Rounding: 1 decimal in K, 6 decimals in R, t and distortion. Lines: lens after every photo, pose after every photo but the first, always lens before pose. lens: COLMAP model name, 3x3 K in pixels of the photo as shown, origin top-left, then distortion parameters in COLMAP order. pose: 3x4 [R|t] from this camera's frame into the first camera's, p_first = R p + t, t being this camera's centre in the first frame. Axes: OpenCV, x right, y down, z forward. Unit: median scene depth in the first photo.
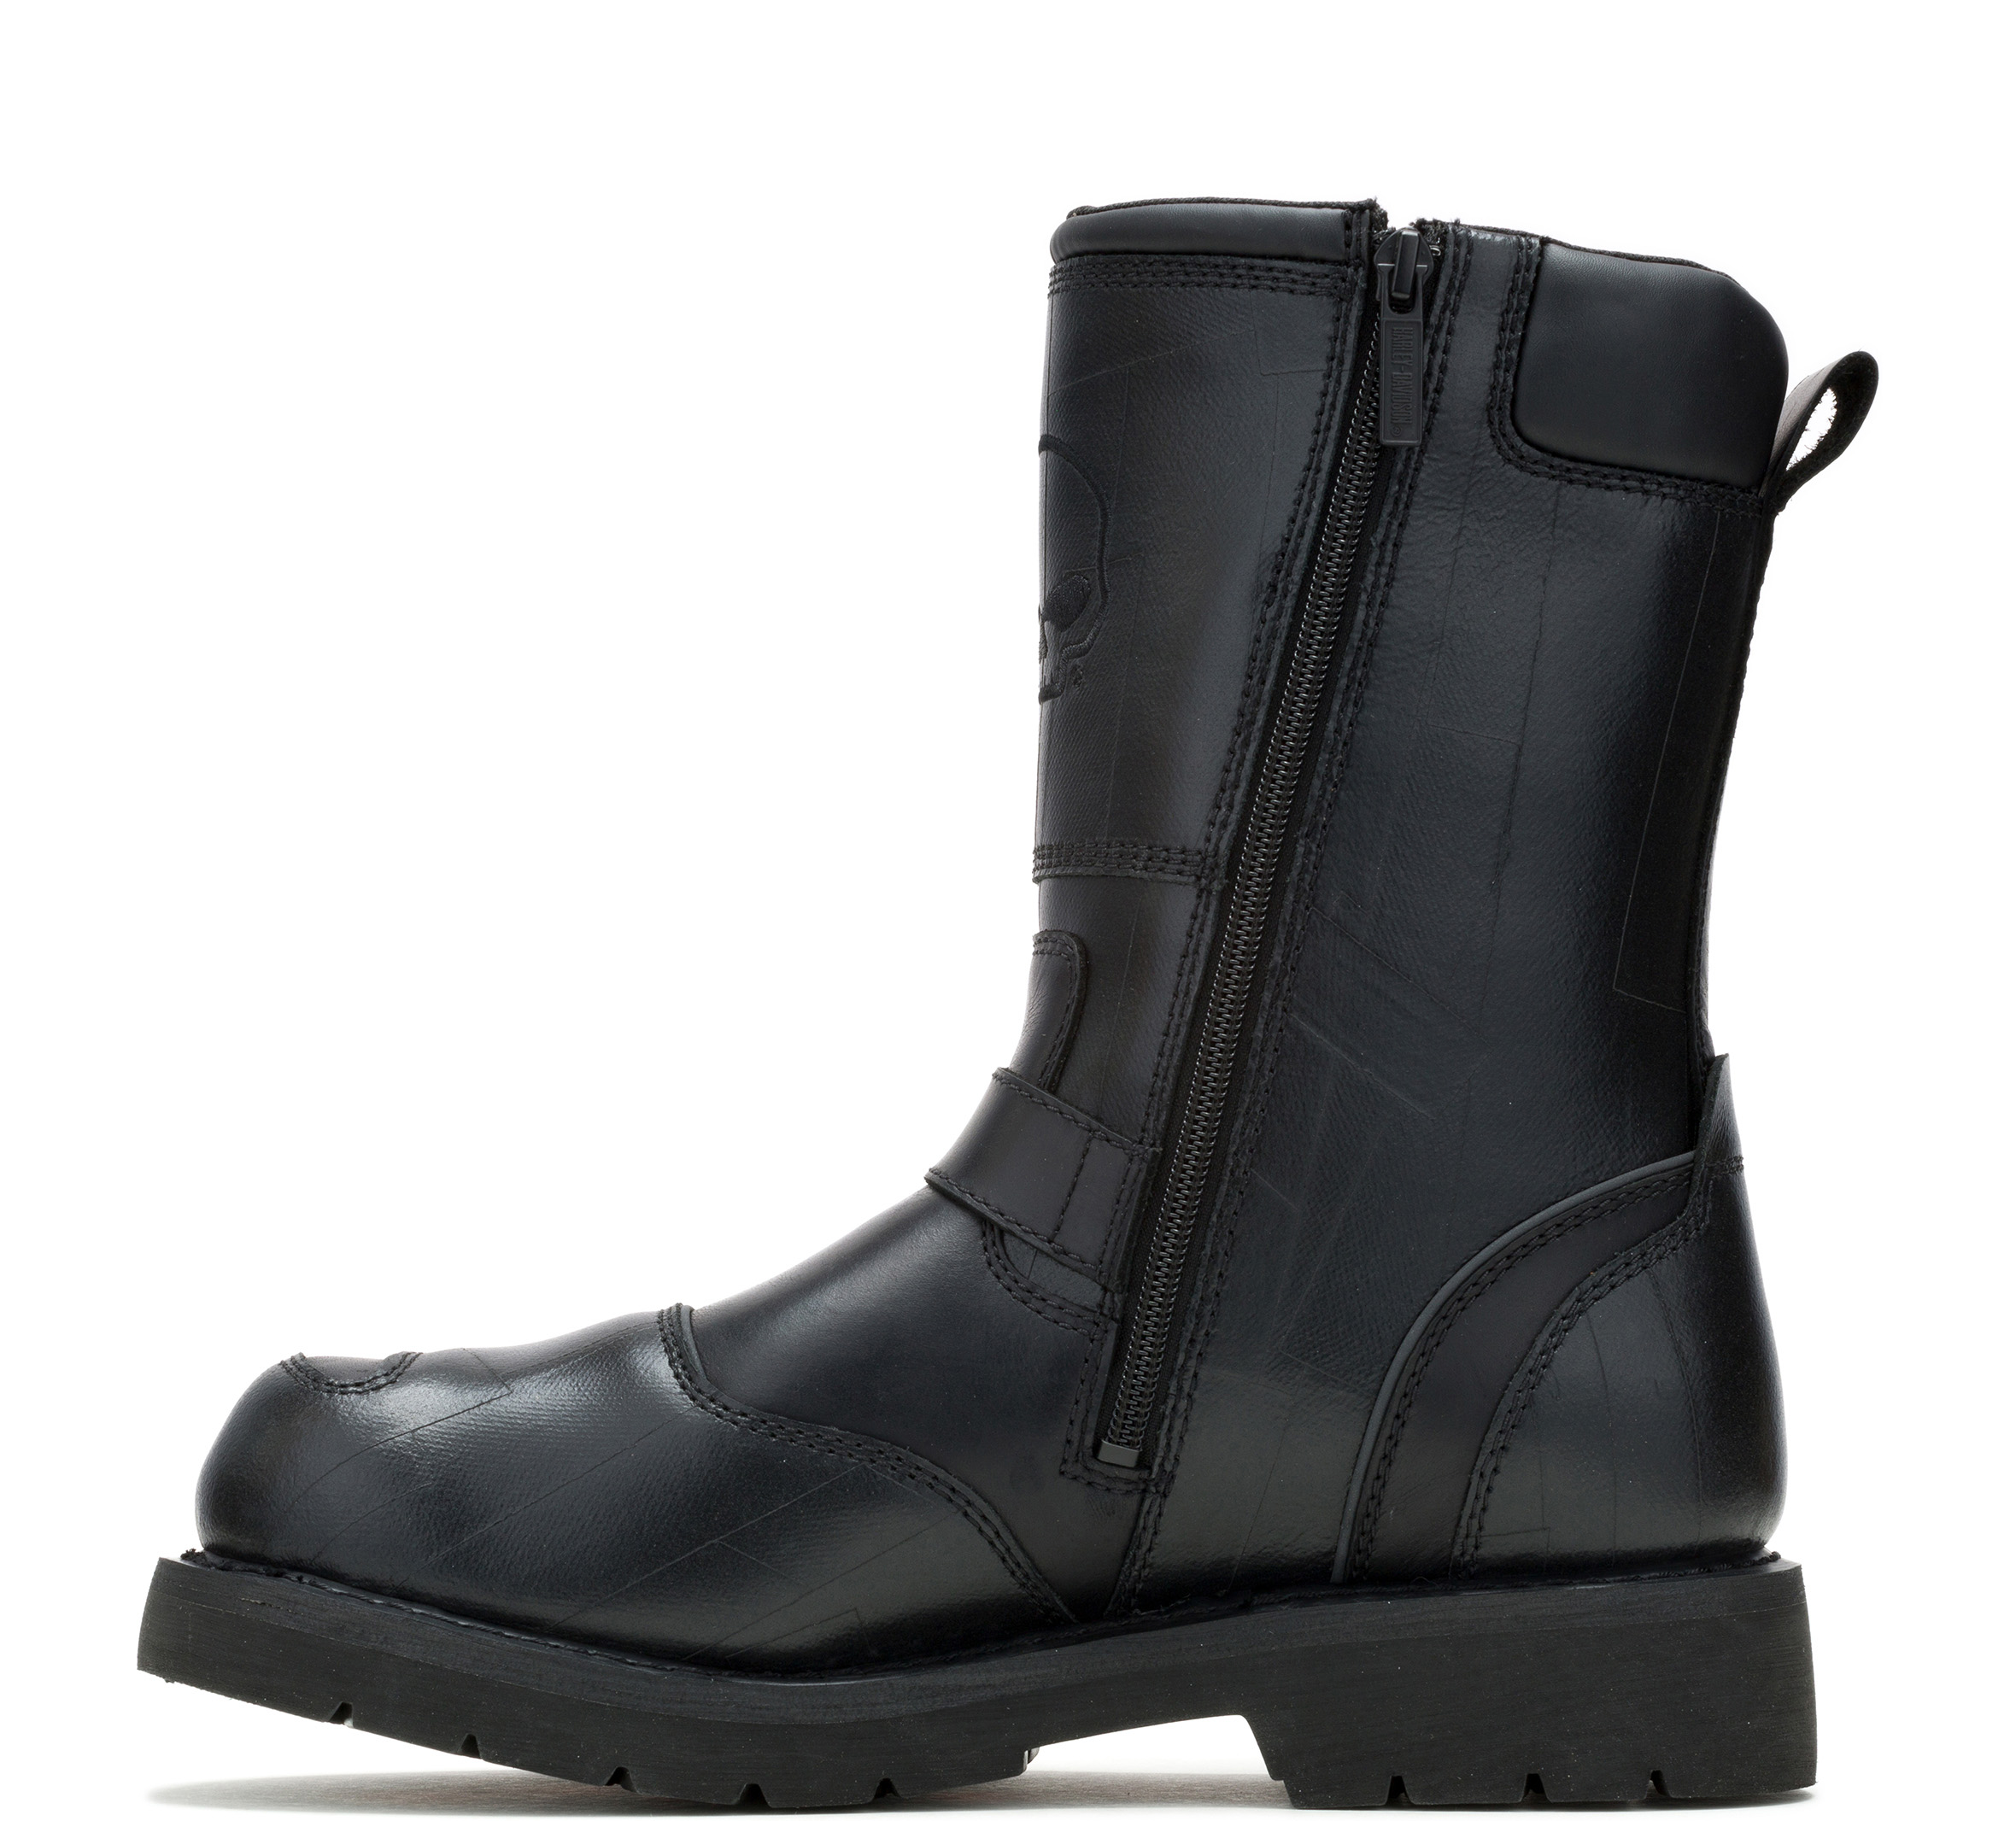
lens RADIAL K [[4508.0, 0, 1008.2], [0, 4508.0, 961.5], [0, 0, 1]] dist [-0.021499, -0.110903]
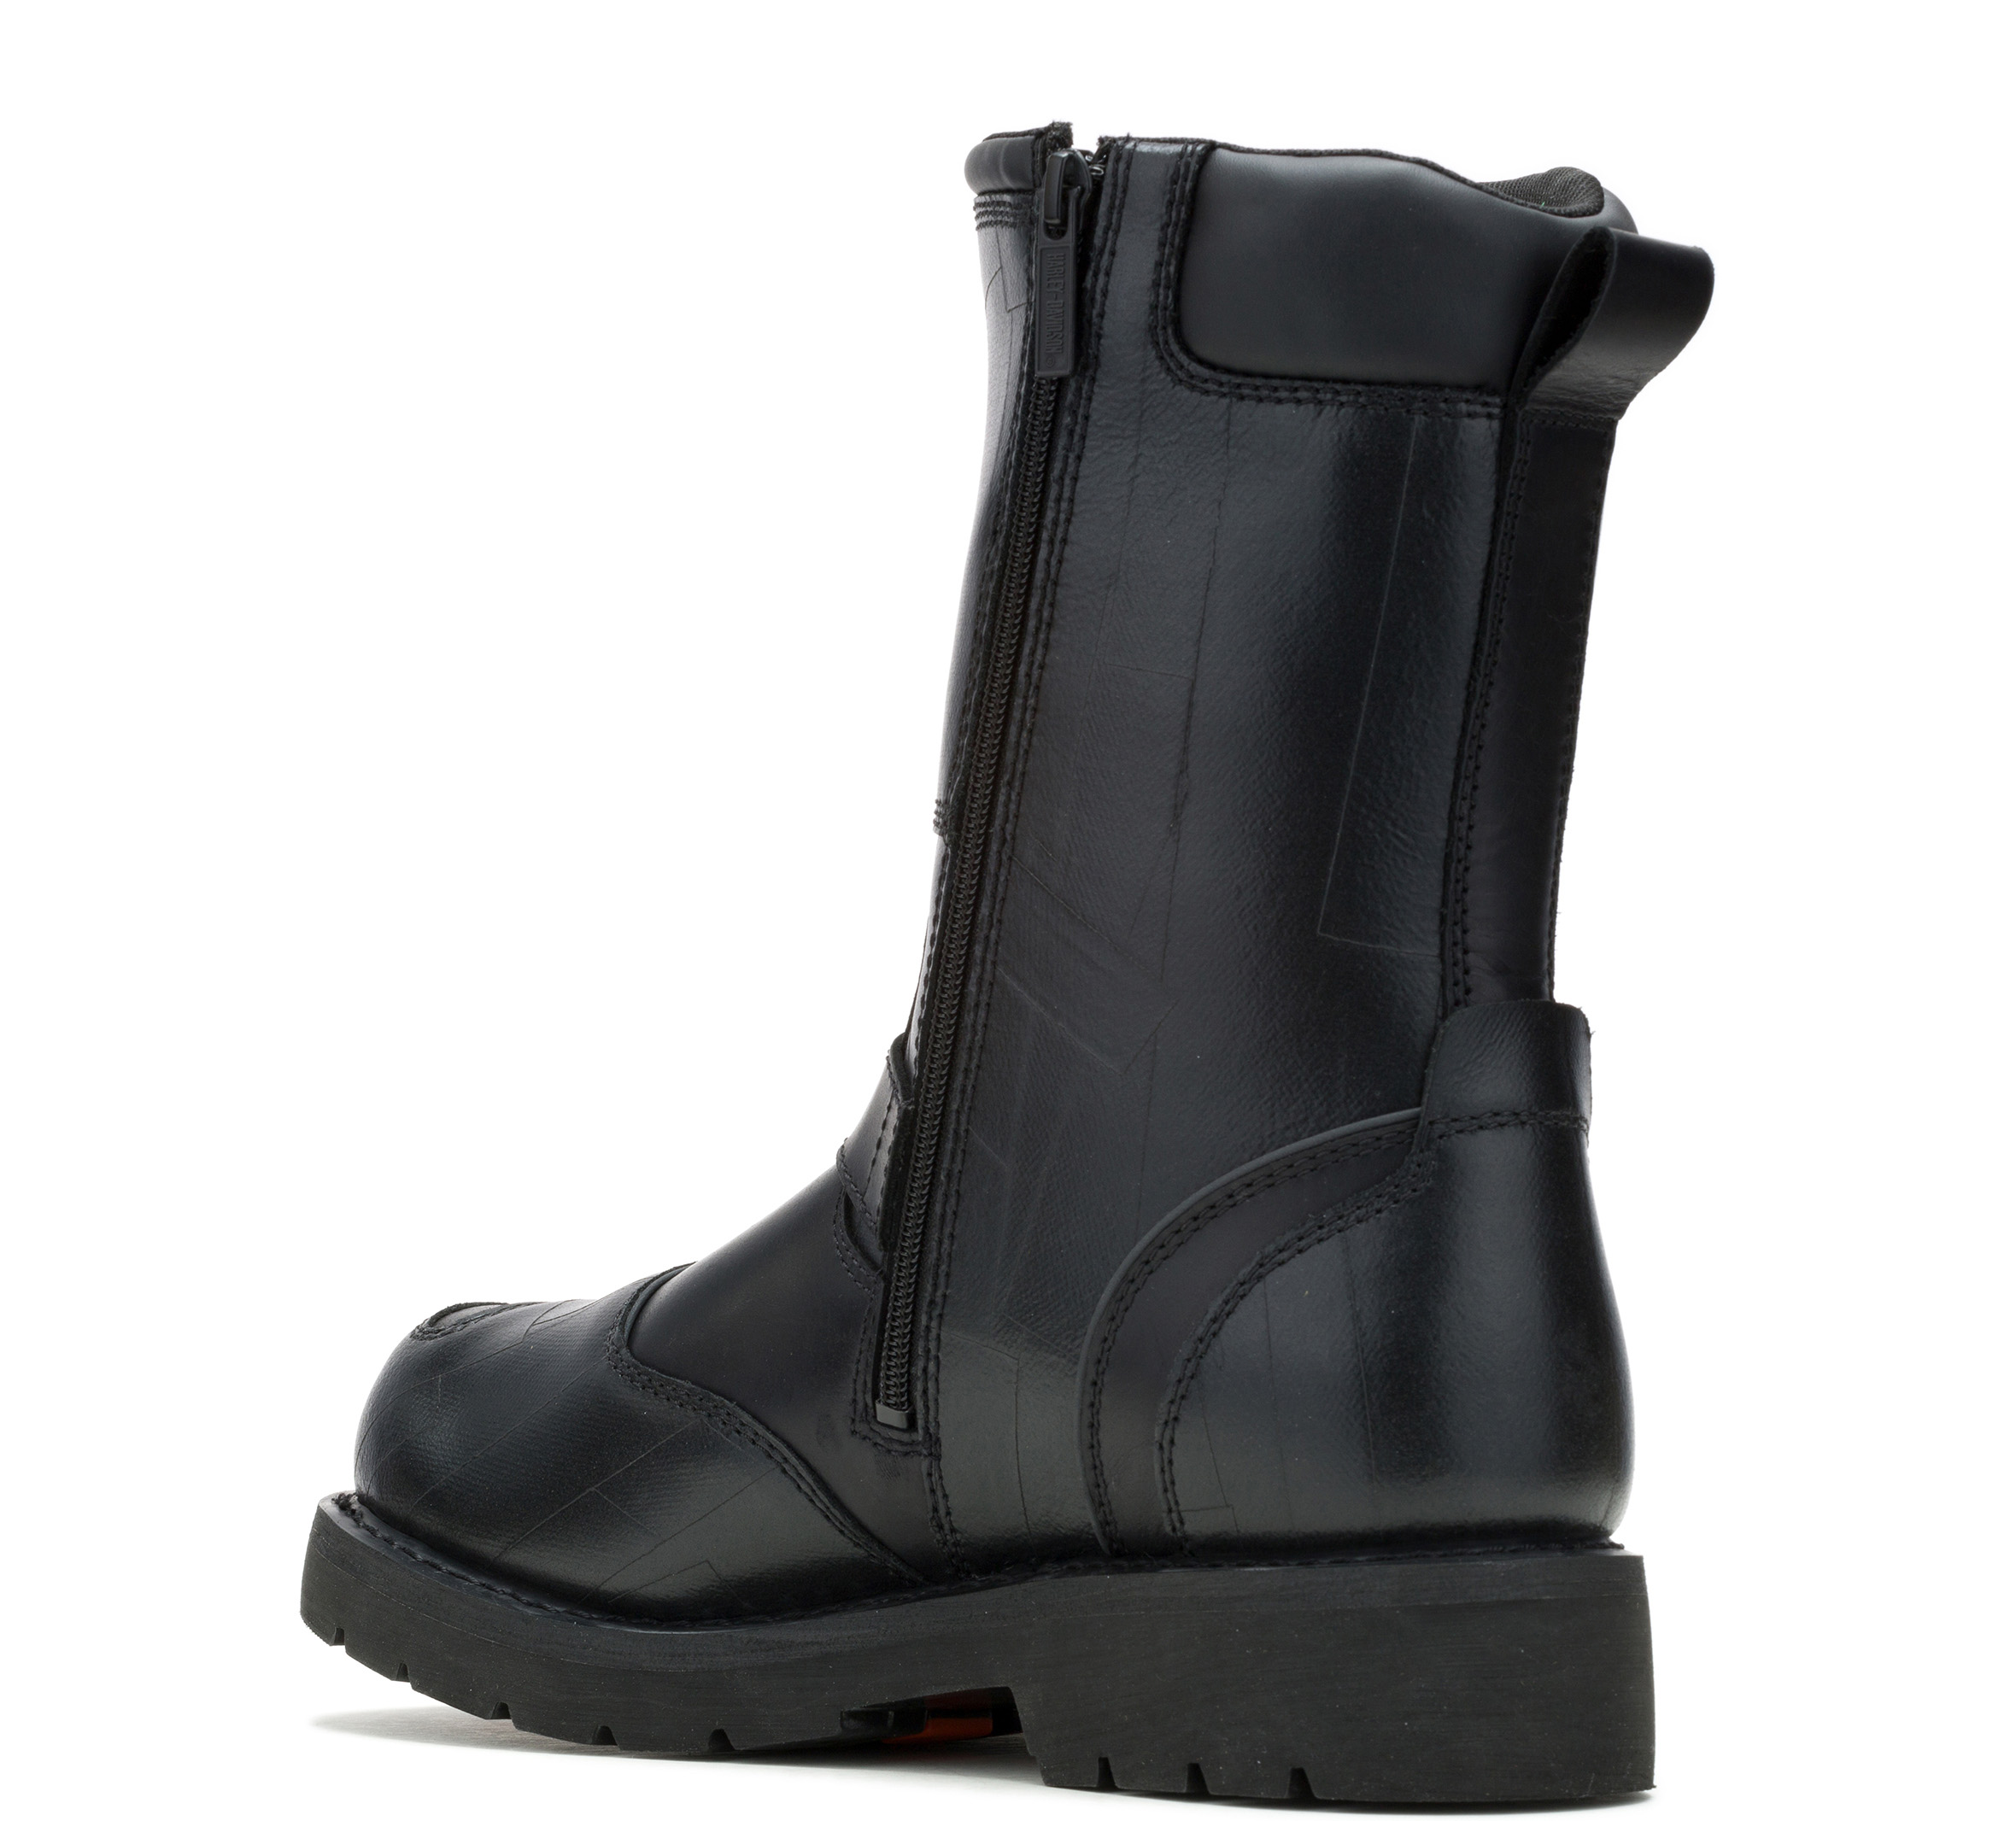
lens RADIAL K [[4543.6, 0, 1008.0], [0, 4543.6, 910.5], [0, 0, 1]] dist [-0.029374, -0.043649]
pose [[0.872608, -0.026463, -0.487704, 0.544083], [0.026671, 0.999623, -0.006520, 0.005772], [0.487693, -0.007318, 0.872984, 0.144294]]
